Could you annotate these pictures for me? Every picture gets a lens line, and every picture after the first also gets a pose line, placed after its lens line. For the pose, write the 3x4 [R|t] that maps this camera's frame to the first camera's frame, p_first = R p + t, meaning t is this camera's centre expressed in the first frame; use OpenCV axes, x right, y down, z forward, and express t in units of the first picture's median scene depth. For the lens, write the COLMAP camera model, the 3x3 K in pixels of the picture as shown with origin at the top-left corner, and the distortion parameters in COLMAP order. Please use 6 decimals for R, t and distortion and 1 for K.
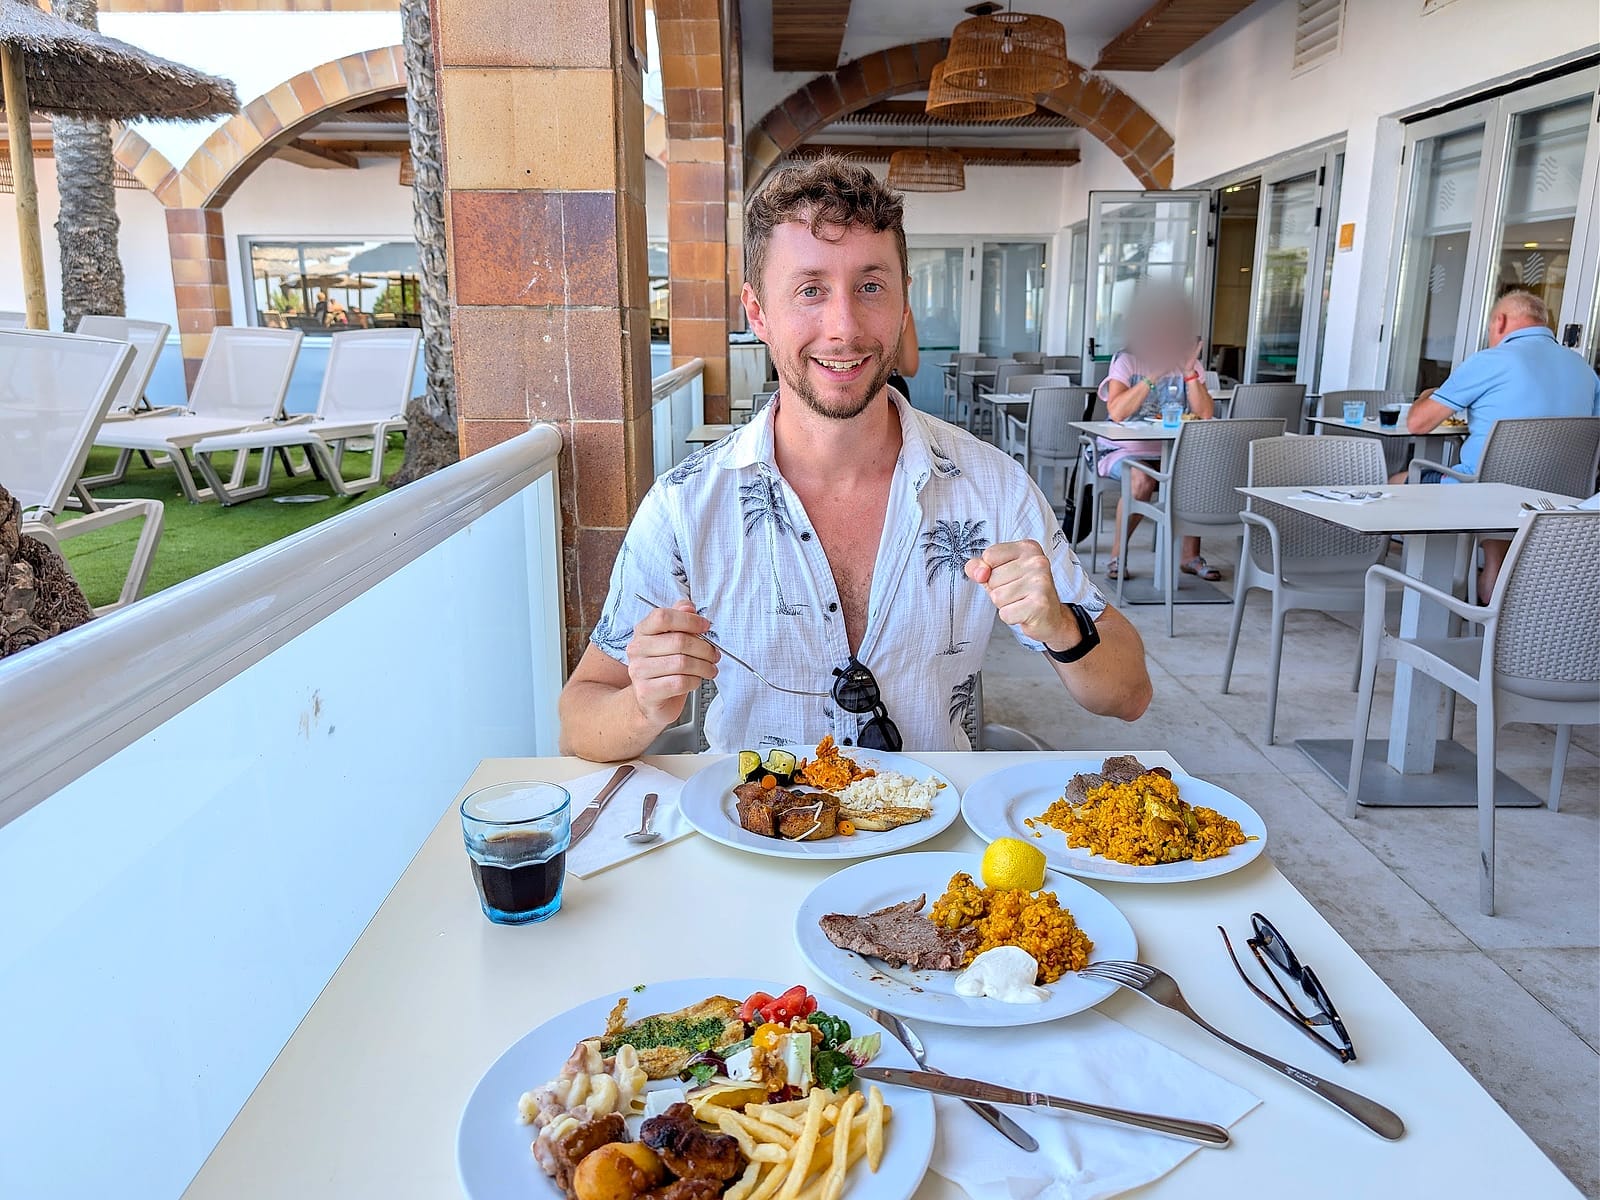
lens RADIAL K [[1149.6, 0, 800.0], [0, 1149.6, 600.0], [0, 0, 1]] dist [-0.006194, -0.003185]
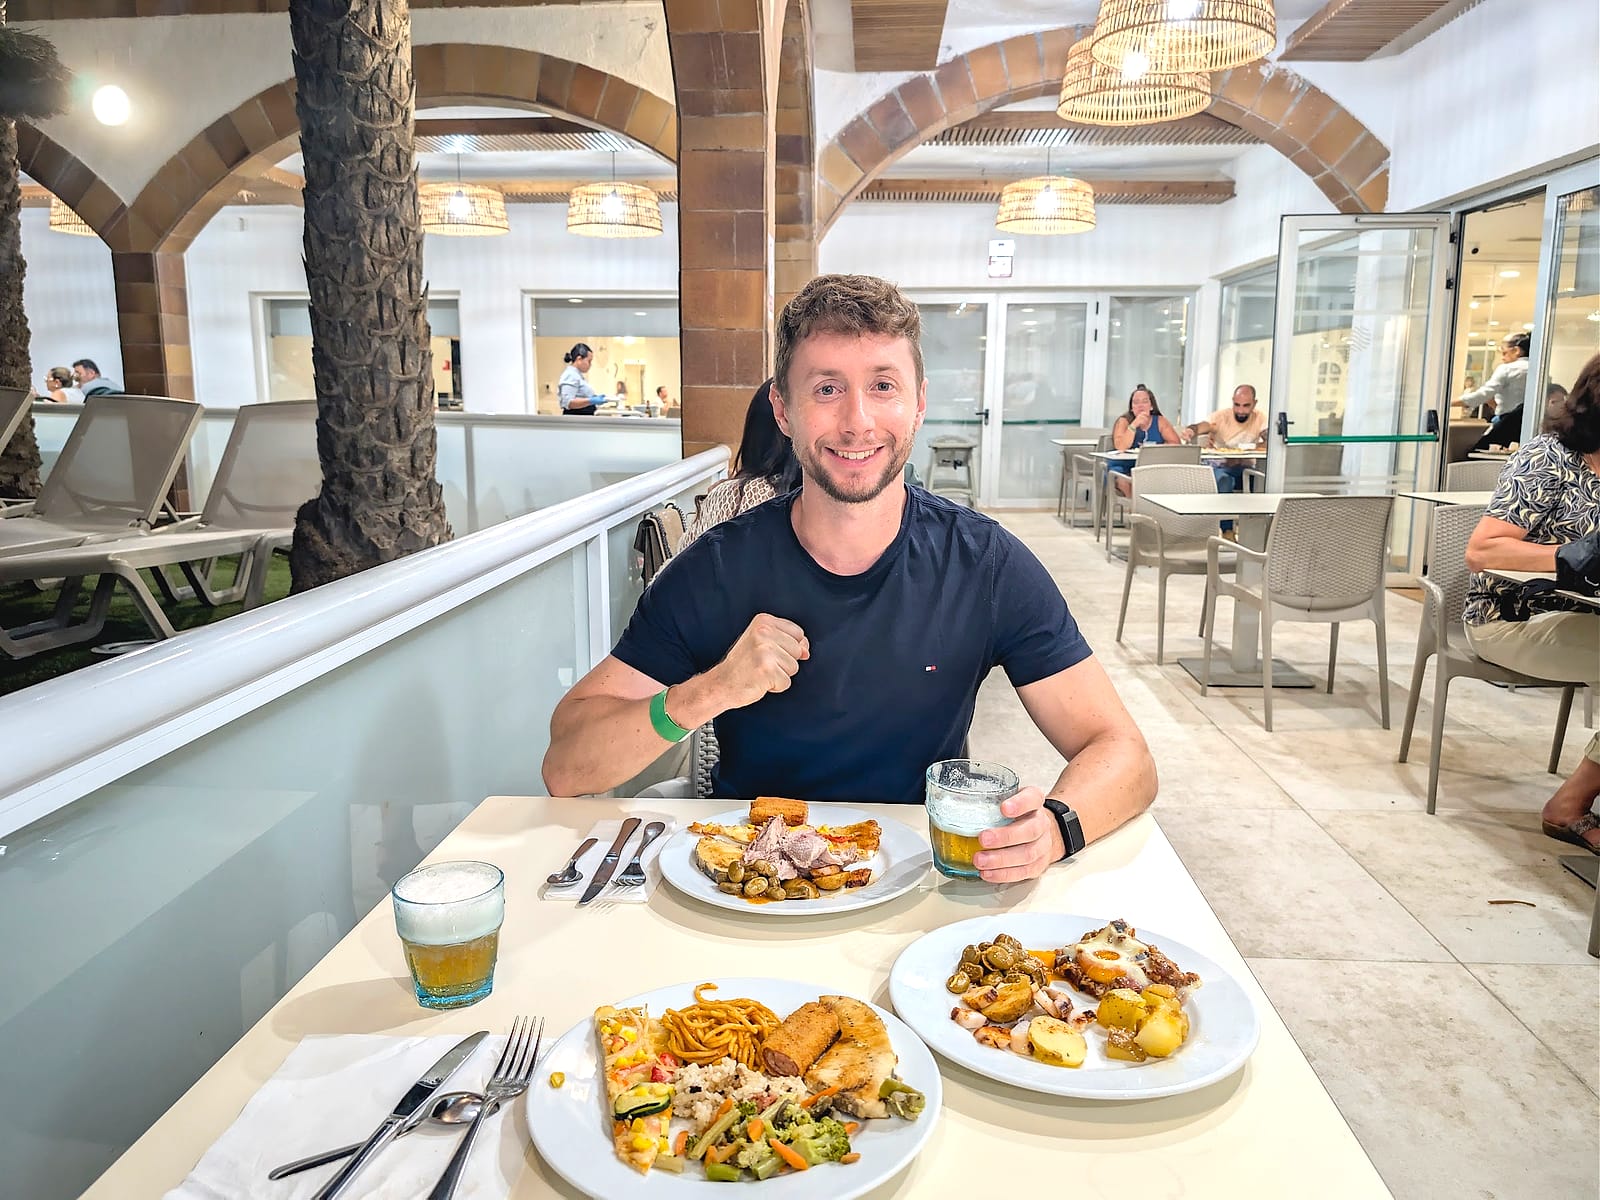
lens RADIAL K [[1258.8, 0, 800.0], [0, 1258.8, 600.0], [0, 0, 1]] dist [0.005623, 0.002143]
pose [[0.997439, 0.013047, -0.070317, 0.004459], [-0.018101, 0.997260, -0.071733, -0.042057], [0.069188, 0.072822, 0.994942, 0.173389]]
